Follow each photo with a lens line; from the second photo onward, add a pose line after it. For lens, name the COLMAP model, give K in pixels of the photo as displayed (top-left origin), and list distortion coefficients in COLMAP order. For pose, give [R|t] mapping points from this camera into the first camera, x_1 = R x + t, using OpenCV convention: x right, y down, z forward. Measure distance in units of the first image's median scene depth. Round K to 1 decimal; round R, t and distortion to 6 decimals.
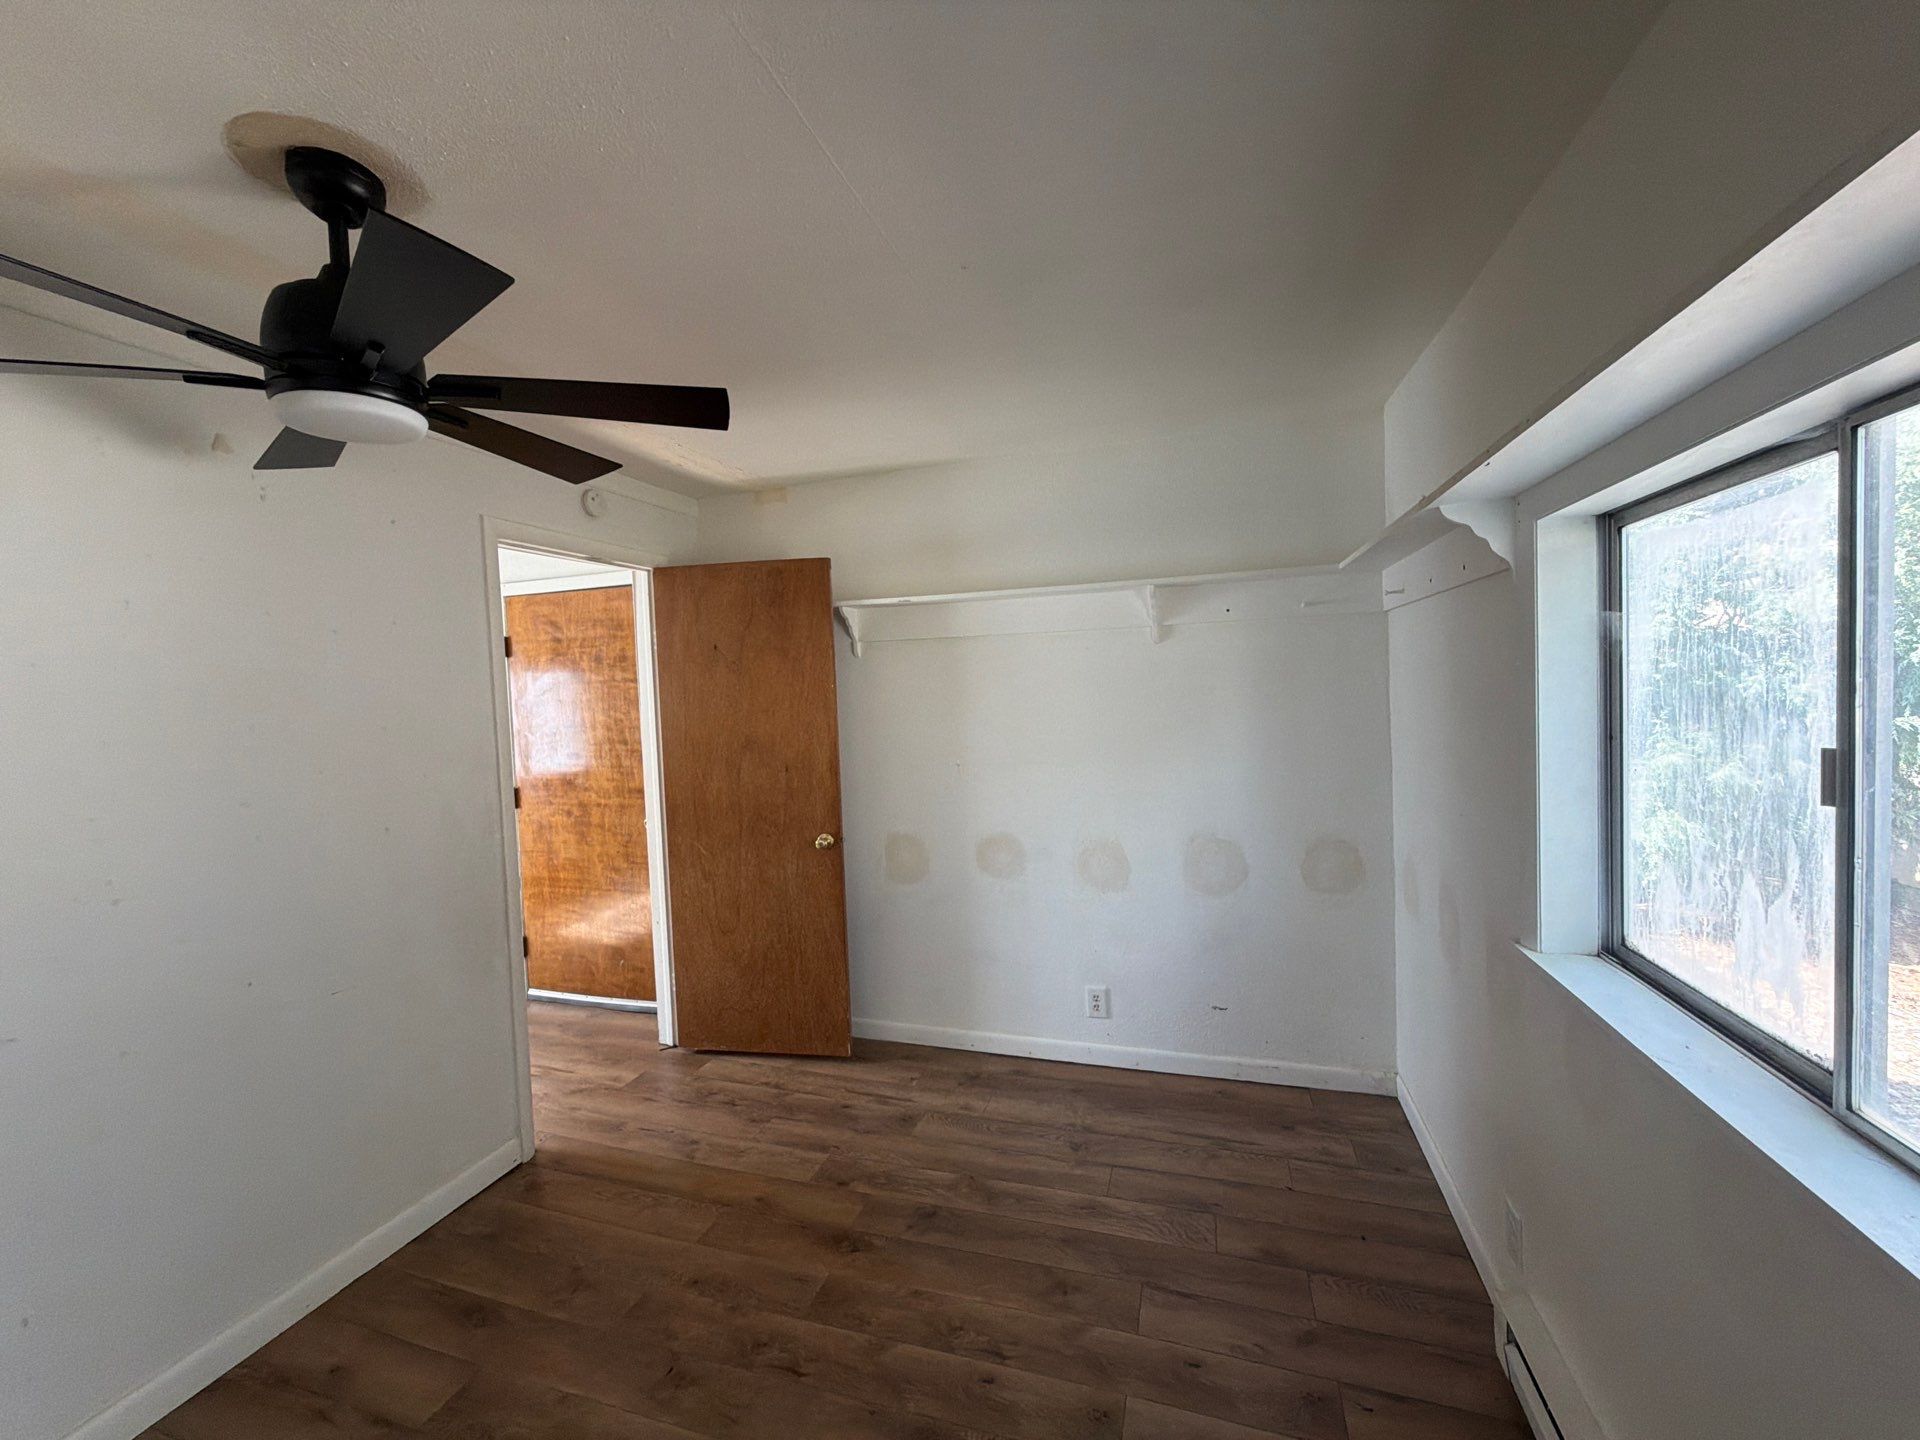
lens RADIAL K [[766.4, 0, 957.2], [0, 766.4, 719.5], [0, 0, 1]] dist [0.002101, -0.000108]
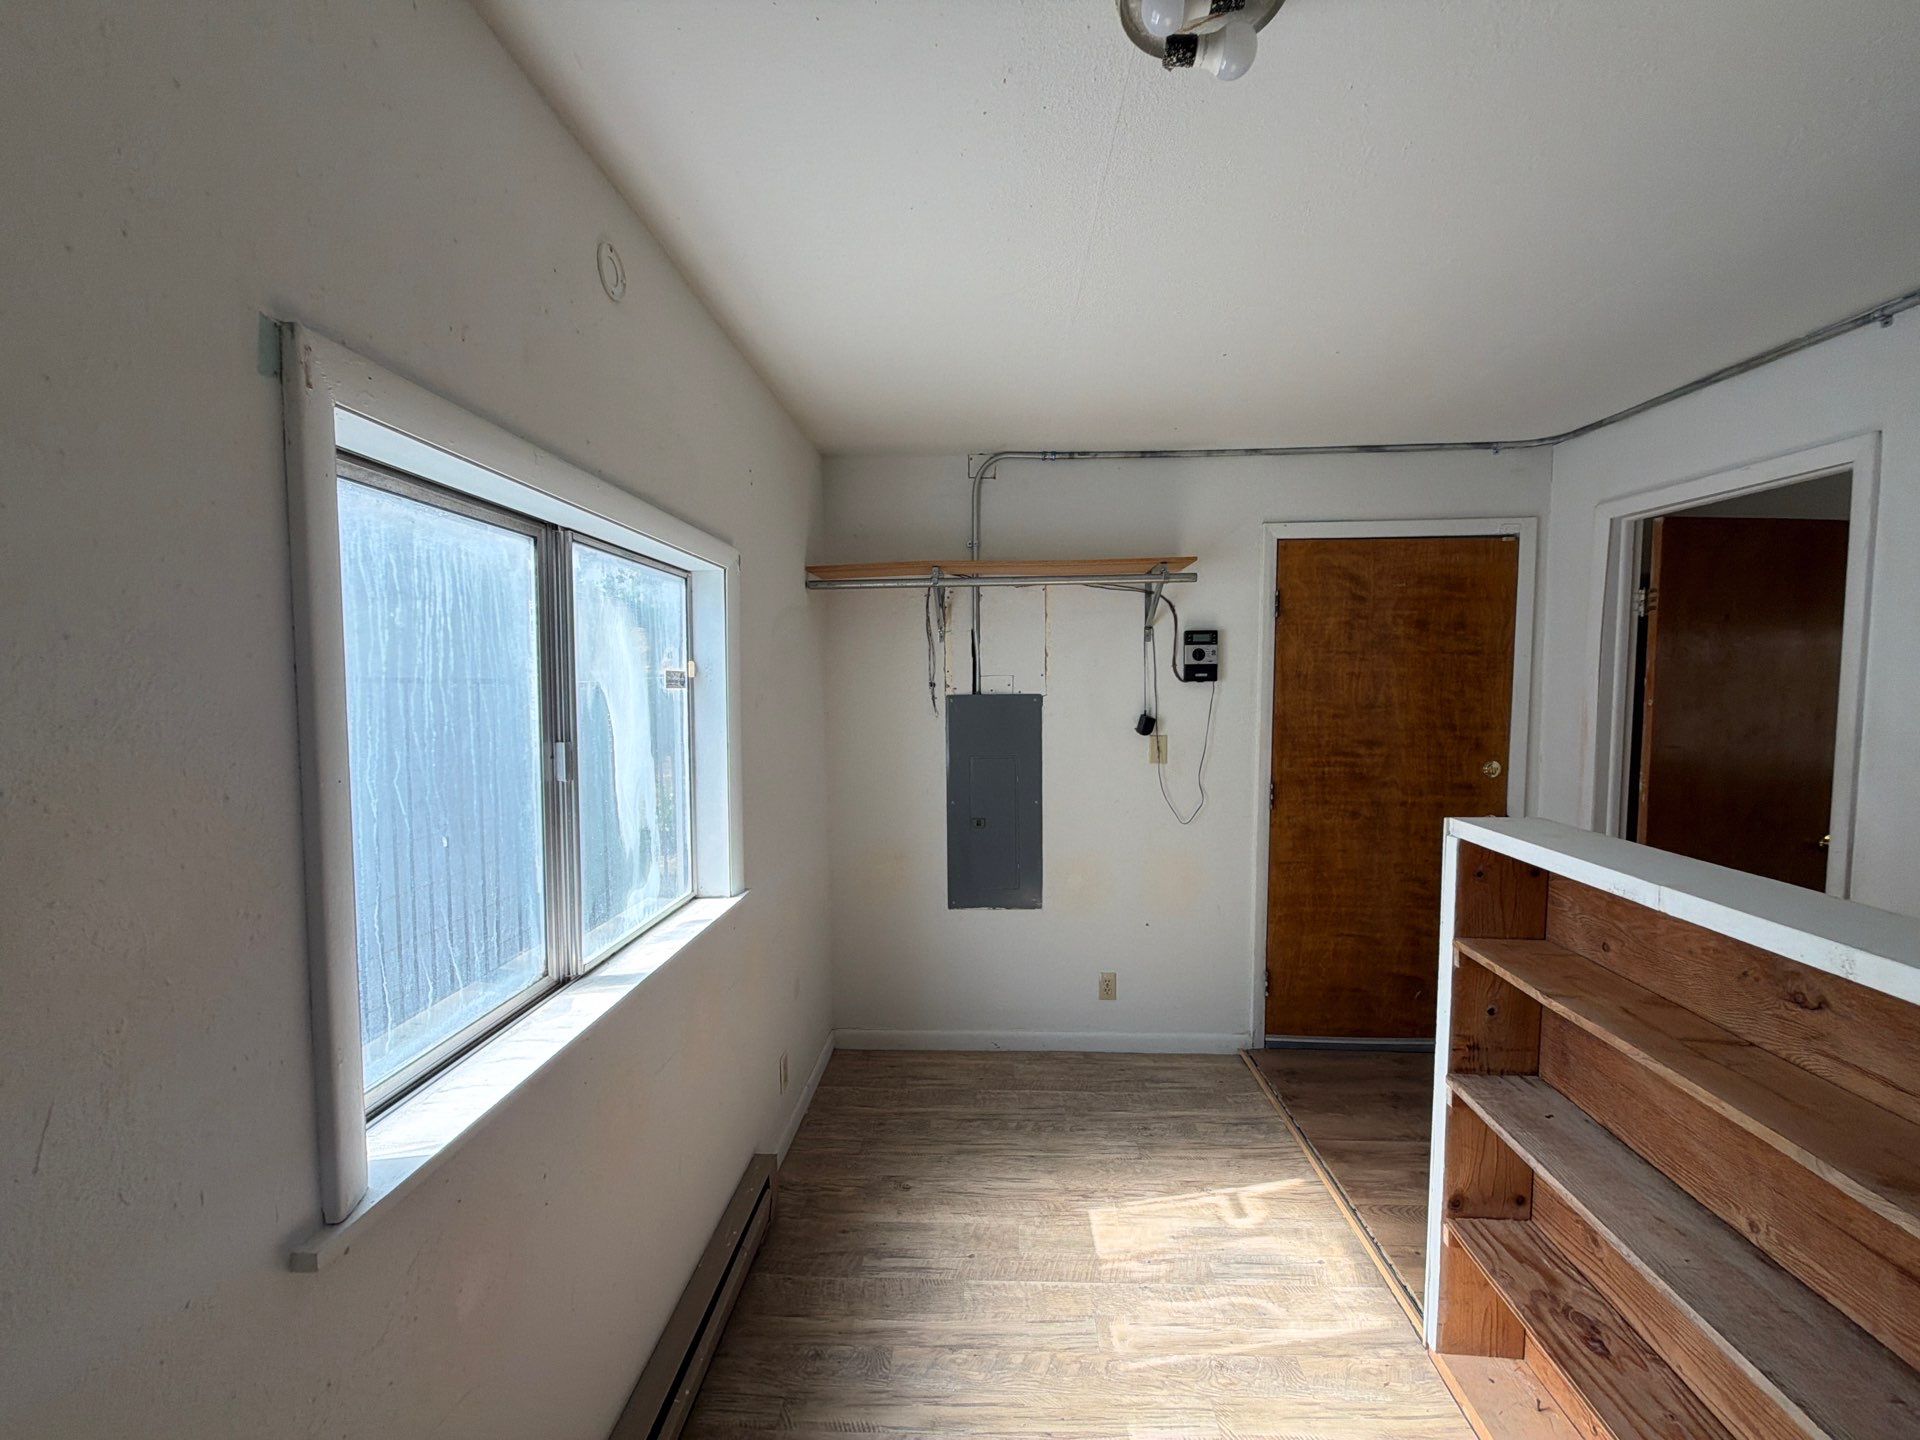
lens RADIAL K [[766.4, 0, 957.2], [0, 766.4, 719.5], [0, 0, 1]] dist [0.002101, -0.000108]
pose [[0.965827, 0.016594, 0.258655, -1.137309], [-0.019637, 0.999765, 0.009184, 0.023684], [-0.258442, -0.013949, 0.965926, 0.334948]]
